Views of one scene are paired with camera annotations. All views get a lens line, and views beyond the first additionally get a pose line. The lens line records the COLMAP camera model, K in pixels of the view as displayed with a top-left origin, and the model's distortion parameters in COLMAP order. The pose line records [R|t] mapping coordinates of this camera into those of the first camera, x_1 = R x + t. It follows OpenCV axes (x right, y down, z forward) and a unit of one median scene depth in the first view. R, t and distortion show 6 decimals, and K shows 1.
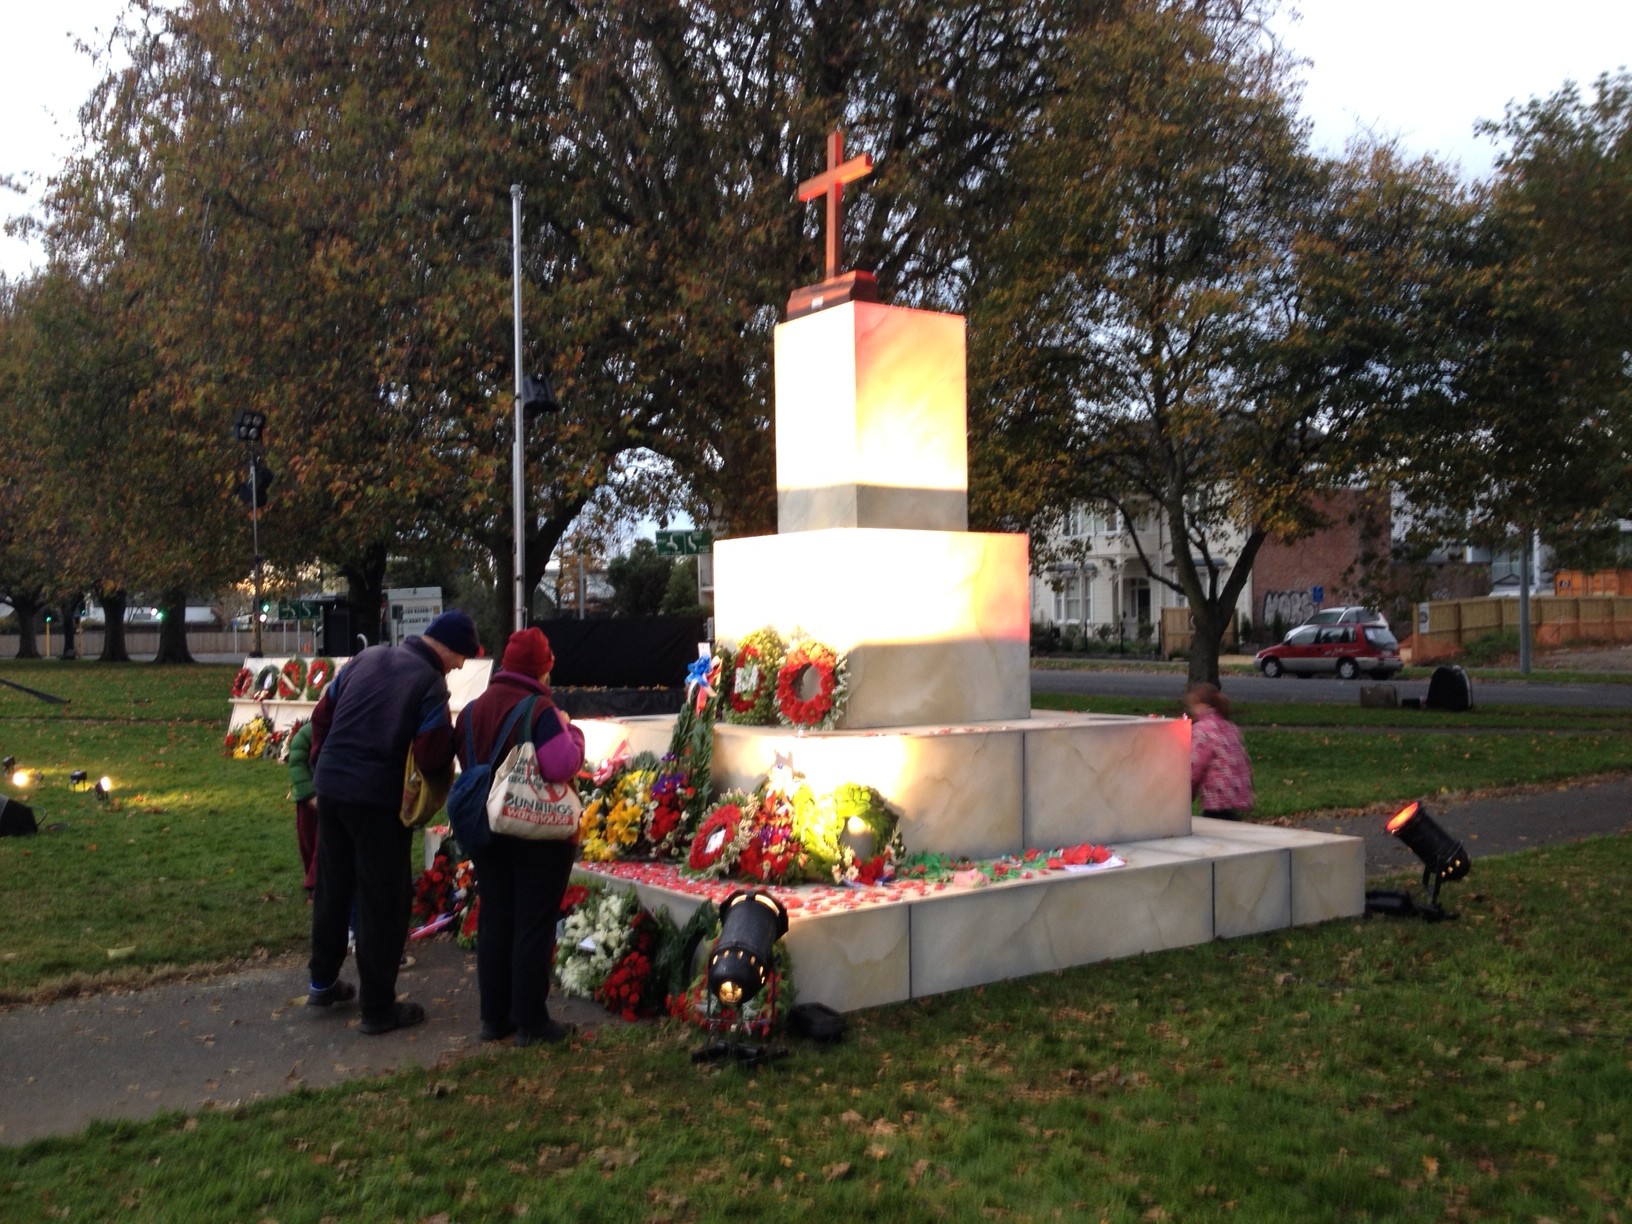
lens RADIAL K [[1636.8, 0, 816.0], [0, 1636.8, 612.0], [0, 0, 1]] dist [0.010371, 0.003567]
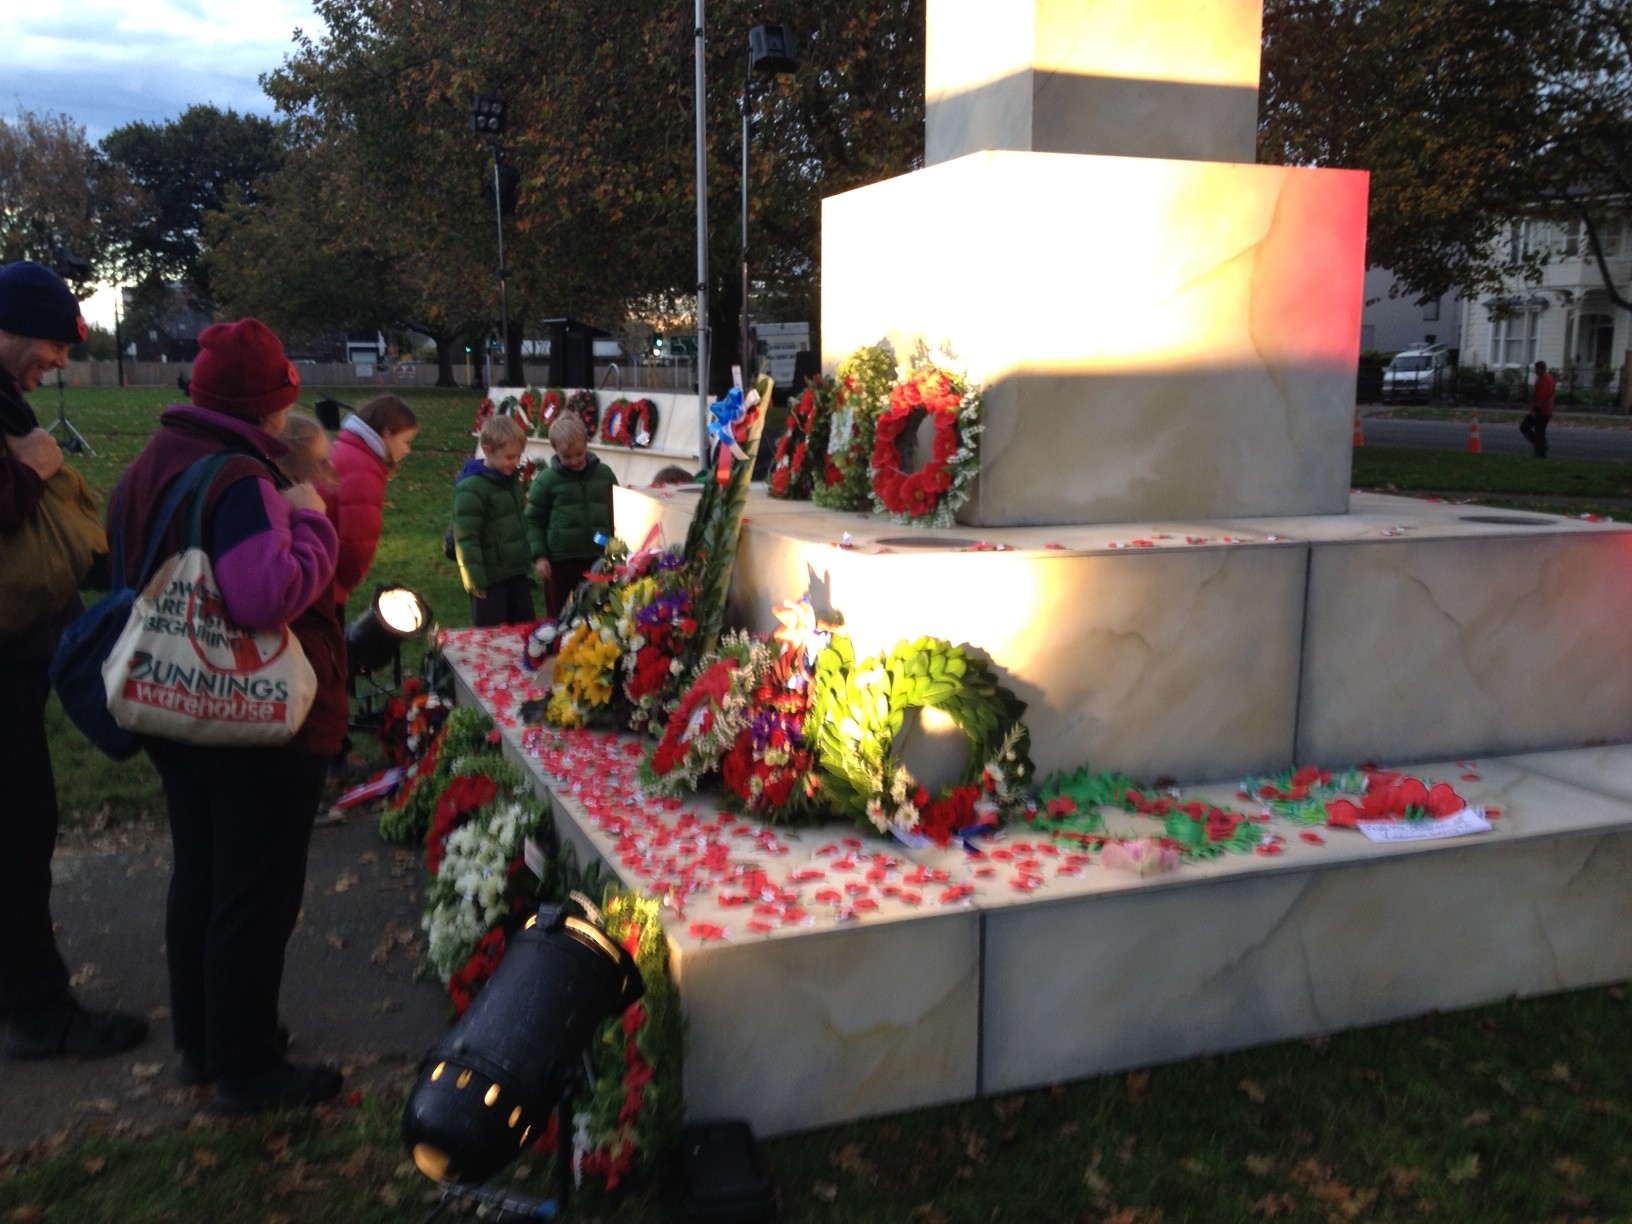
lens RADIAL K [[1517.5, 0, 816.3], [0, 1517.5, 634.7], [0, 0, 1]] dist [0.097072, -0.209706]
pose [[0.963240, 0.062058, -0.261377, 0.104708], [-0.013982, 0.983215, 0.181913, 0.014330], [0.268279, -0.171572, 0.947940, 0.491309]]
